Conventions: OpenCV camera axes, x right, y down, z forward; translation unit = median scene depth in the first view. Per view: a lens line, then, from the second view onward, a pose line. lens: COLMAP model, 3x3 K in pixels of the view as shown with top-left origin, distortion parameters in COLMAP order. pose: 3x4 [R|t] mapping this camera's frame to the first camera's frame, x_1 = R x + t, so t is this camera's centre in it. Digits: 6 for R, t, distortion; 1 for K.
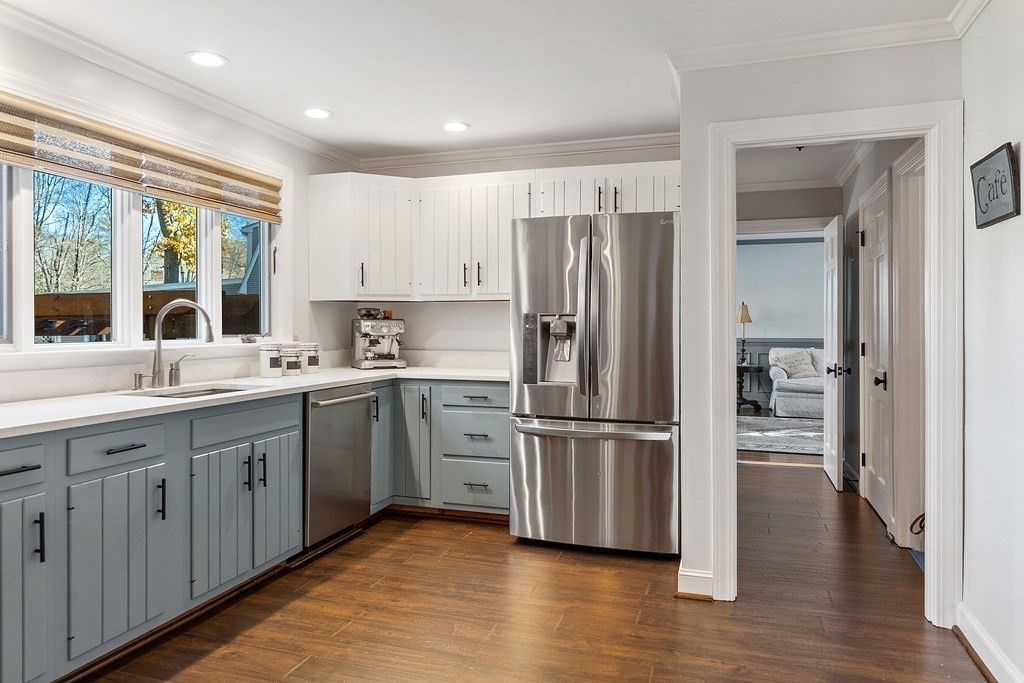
lens RADIAL K [[689.1, 0, 508.6], [0, 689.1, 325.0], [0, 0, 1]] dist [-0.002794, 0.000361]
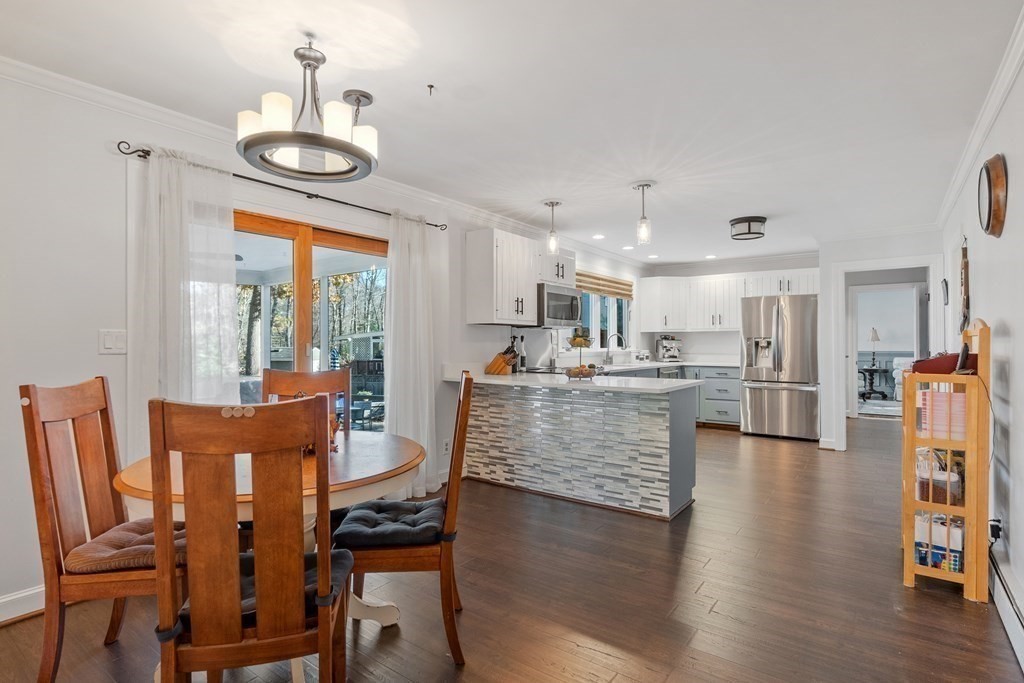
lens RADIAL K [[526.0, 0, 512.0], [0, 526.0, 341.5], [0, 0, 1]] dist [0.009574, -0.000266]
pose [[0.953900, -0.003128, -0.300107, -0.182438], [0.001809, 0.999987, -0.004674, 0.004039], [0.300118, 0.003916, 0.953894, -0.871946]]
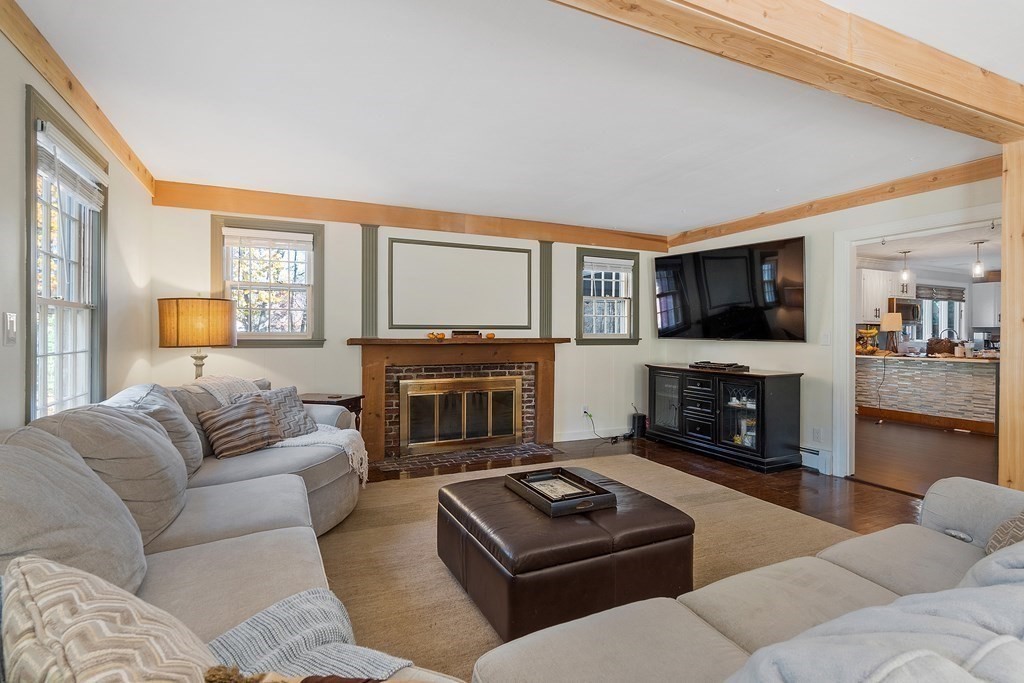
lens RADIAL K [[493.2, 0, 512.0], [0, 493.2, 341.5], [0, 0, 1]] dist [0.000767, 0.000189]
pose [[0.690775, 0.010535, -0.722993, -0.132158], [-0.001280, 0.999910, 0.013347, 0.002515], [0.723068, -0.008295, 0.690727, -1.948626]]
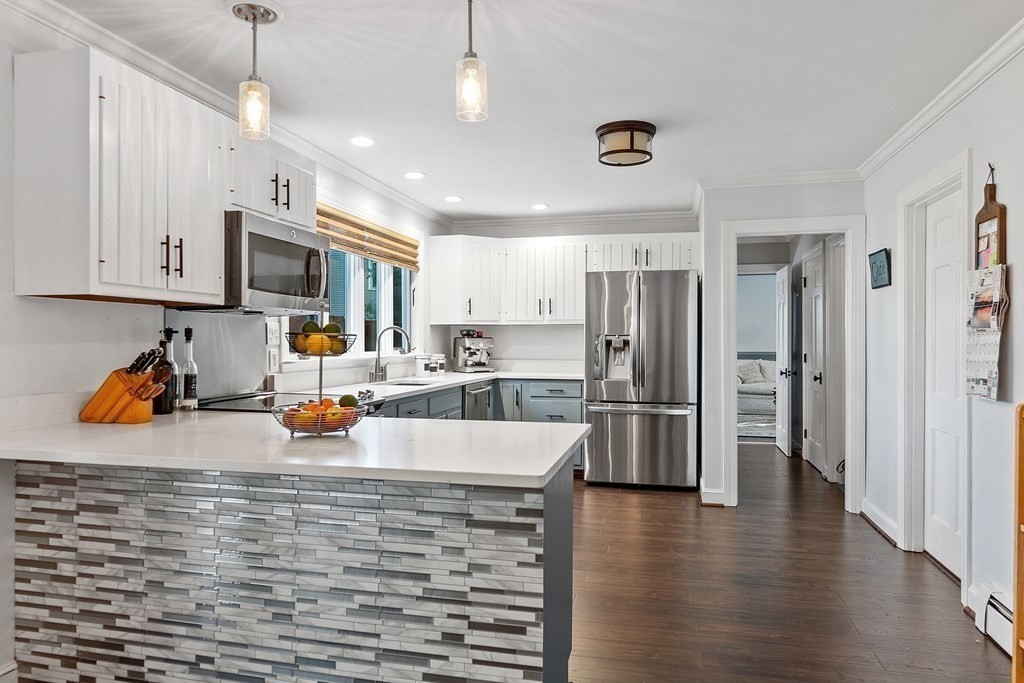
lens RADIAL K [[674.4, 0, 512.0], [0, 674.4, 341.5], [0, 0, 1]] dist [-0.001581, -0.001267]
pose [[0.996603, -0.000405, 0.082352, -0.251654], [0.000353, 1.000000, 0.000652, -0.001290], [-0.082353, -0.000621, 0.996603, -0.422598]]
